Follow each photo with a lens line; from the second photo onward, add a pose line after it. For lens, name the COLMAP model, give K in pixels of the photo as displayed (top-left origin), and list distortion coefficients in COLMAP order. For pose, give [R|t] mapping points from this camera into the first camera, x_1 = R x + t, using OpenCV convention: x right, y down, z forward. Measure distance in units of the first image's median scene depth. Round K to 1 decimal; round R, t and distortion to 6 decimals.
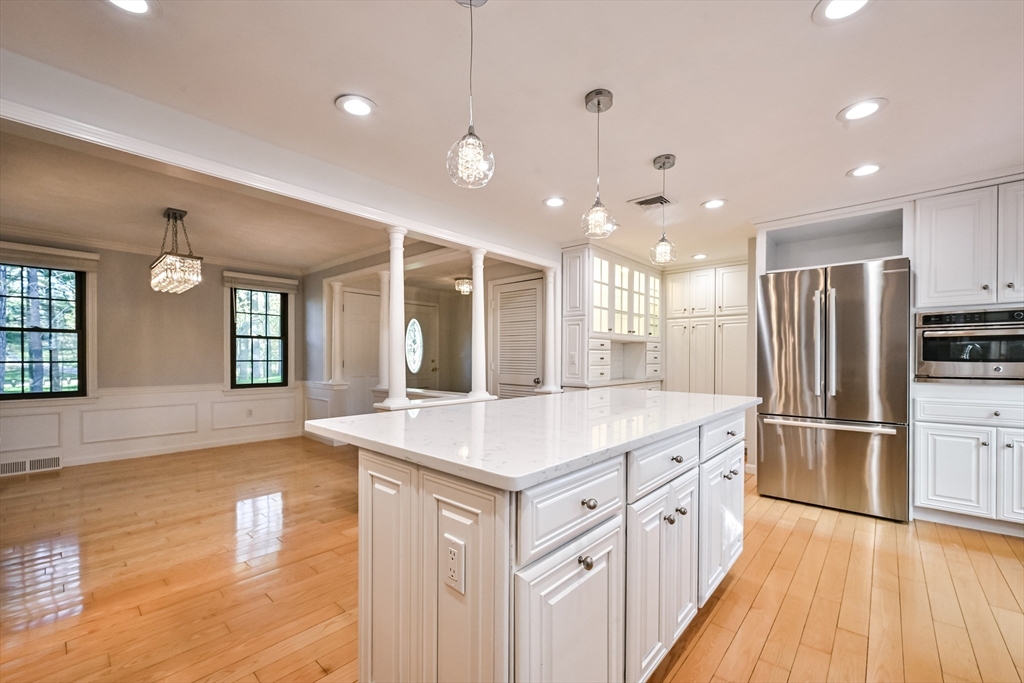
lens RADIAL K [[409.8, 0, 501.9], [0, 409.8, 362.6], [0, 0, 1]] dist [-0.001801, -0.000823]
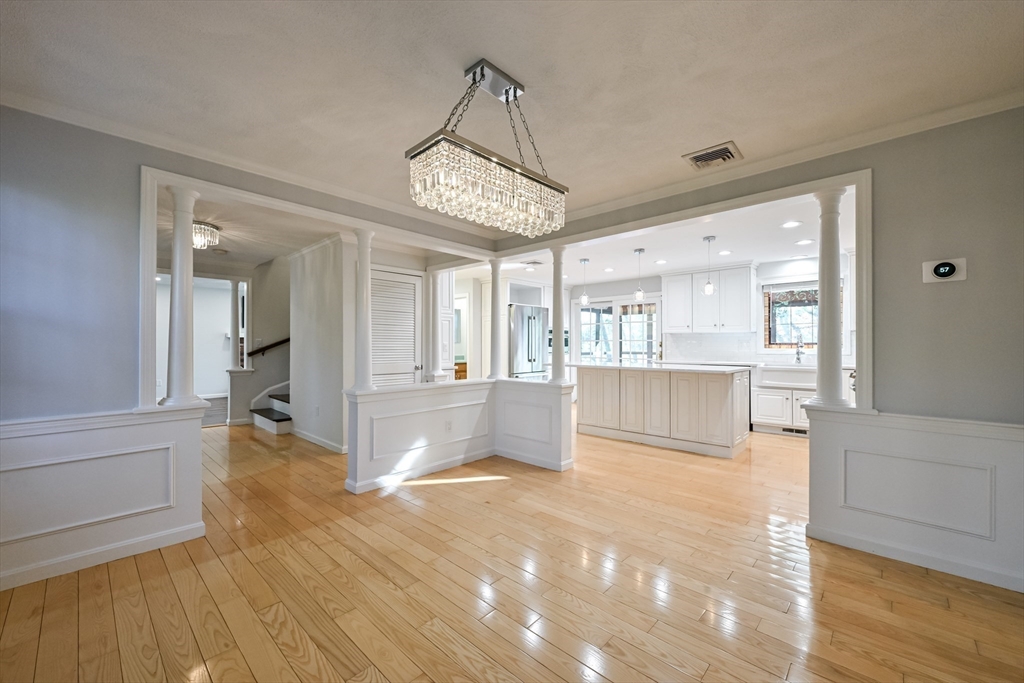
lens RADIAL K [[409.8, 0, 491.3], [0, 409.8, 341.2], [0, 0, 1]] dist [-0.001801, -0.000823]
pose [[0.046472, 0.006700, 0.998897, -1.045549], [0.014479, 0.999868, -0.007380, -0.016585], [-0.998815, 0.014806, 0.046369, 0.772356]]
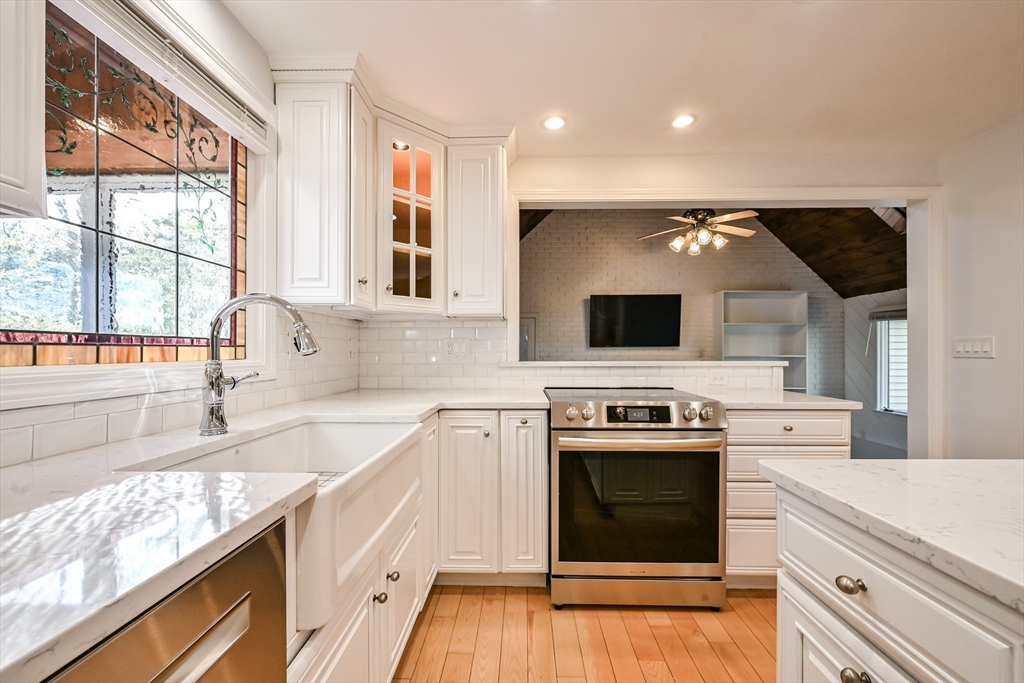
lens RADIAL K [[409.8, 0, 517.3], [0, 409.8, 351.8], [0, 0, 1]] dist [-0.001801, -0.000823]
pose [[-0.747208, -0.004610, -0.664575, 0.220864], [-0.012920, 0.999888, 0.007591, -0.002417], [0.664465, 0.014258, -0.747183, 0.244914]]
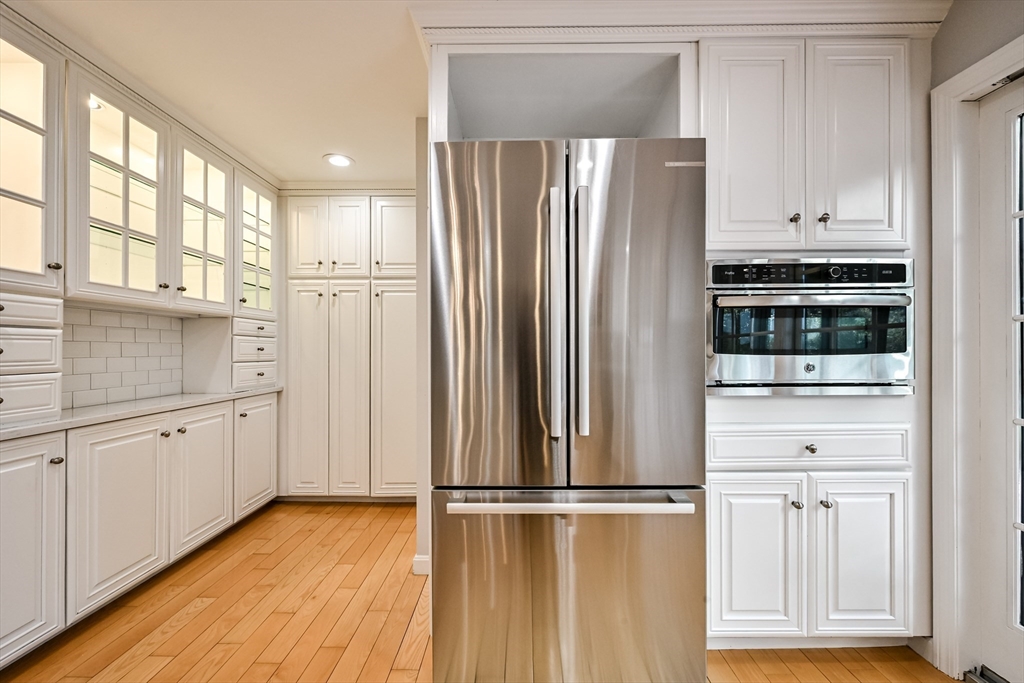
lens RADIAL K [[409.8, 0, 512.2], [0, 409.8, 349.5], [0, 0, 1]] dist [-0.001801, -0.000823]
pose [[0.732536, -0.005507, 0.680706, 0.309237], [0.012516, 0.999907, -0.005380, -0.006253], [-0.680613, 0.012461, 0.732537, 0.496902]]
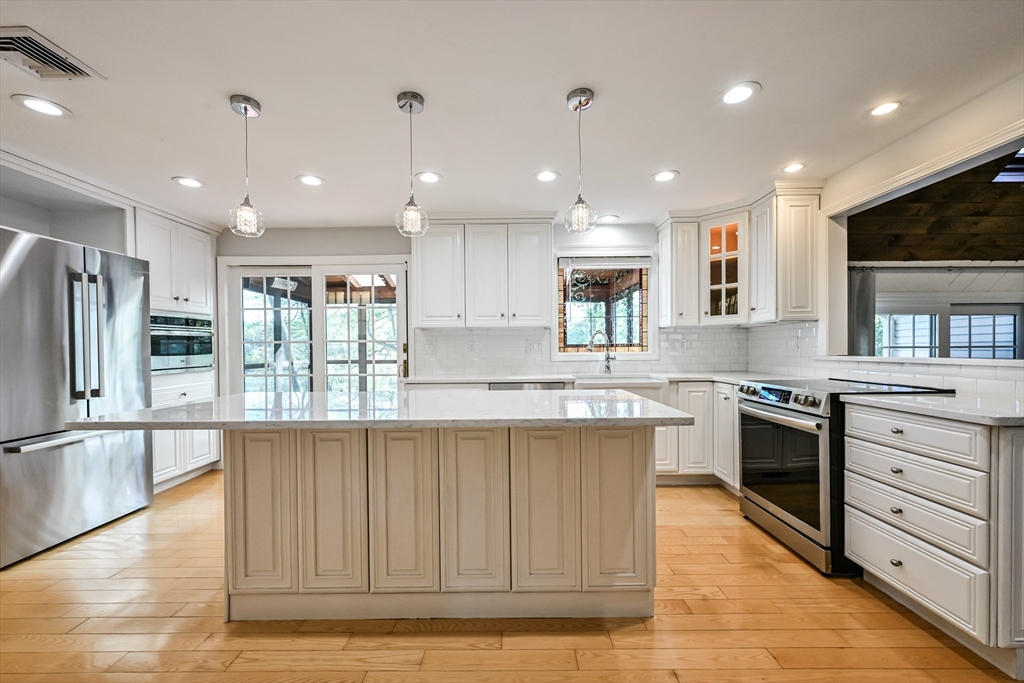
lens RADIAL K [[409.8, 0, 513.9], [0, 409.8, 351.4], [0, 0, 1]] dist [-0.001801, -0.000823]
pose [[-0.677225, -0.004598, 0.735762, -0.291687], [0.017956, 0.999579, 0.022774, -0.015239], [-0.735557, 0.028634, -0.676858, 0.634491]]
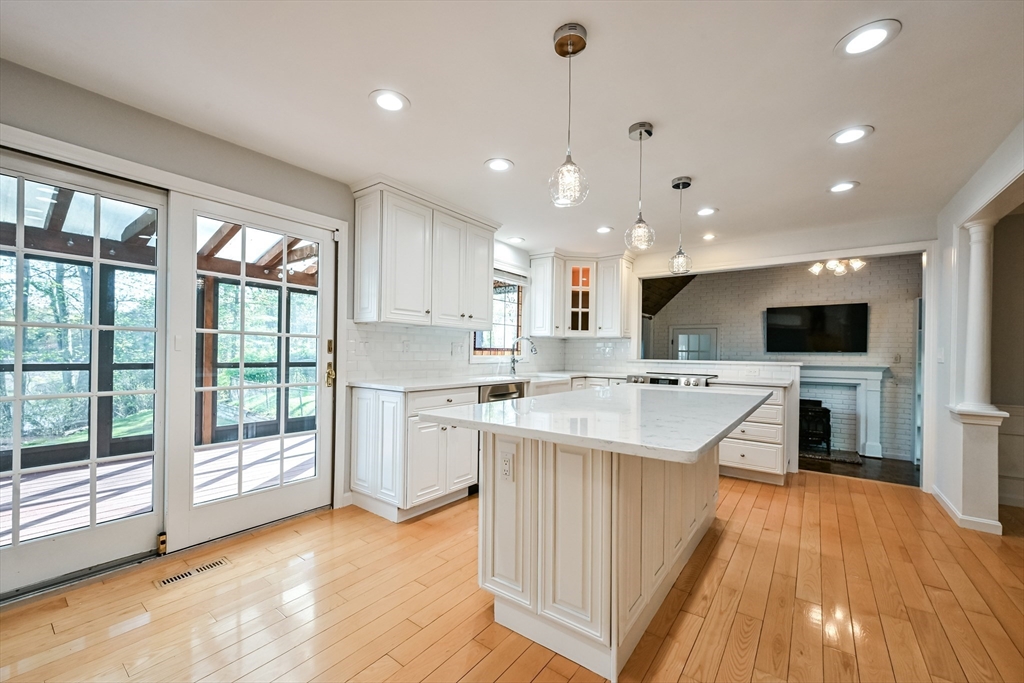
lens RADIAL K [[409.8, 0, 518.5], [0, 409.8, 349.2], [0, 0, 1]] dist [-0.001801, -0.000823]
pose [[-0.992685, -0.019699, -0.119115, 0.293794], [-0.020624, 0.999766, 0.006535, -0.012335], [0.118958, 0.008944, -0.992859, 0.880226]]
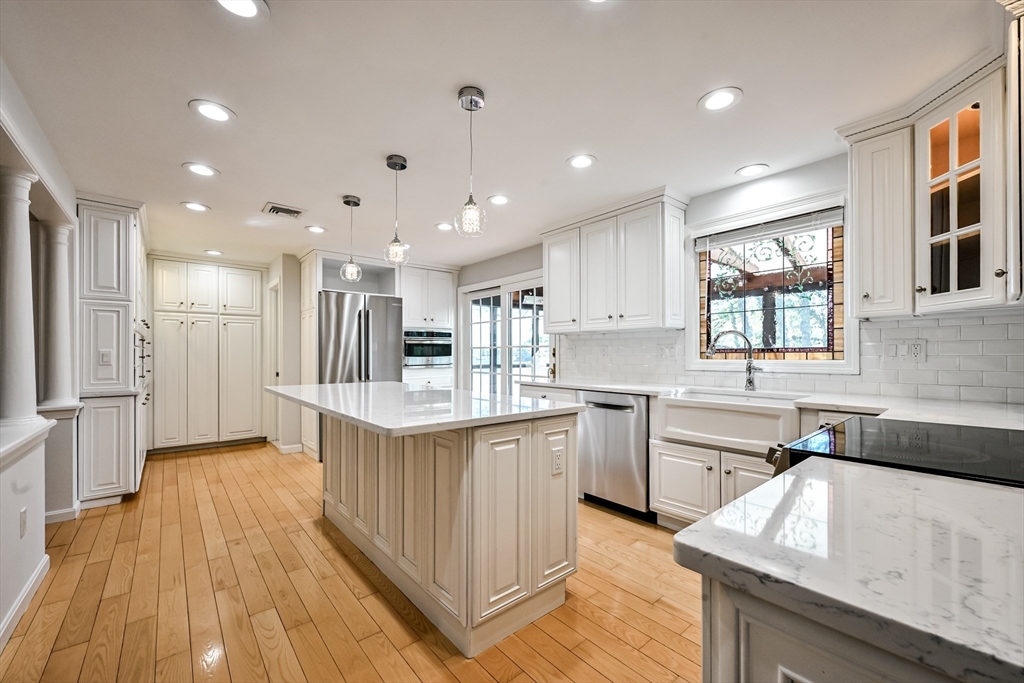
lens RADIAL K [[409.8, 0, 509.4], [0, 409.8, 350.8], [0, 0, 1]] dist [-0.001801, -0.000823]
pose [[0.125474, 0.004398, 0.992087, -0.432197], [0.016882, 0.999836, -0.006568, -0.006108], [-0.991953, 0.017573, 0.125379, 0.199017]]
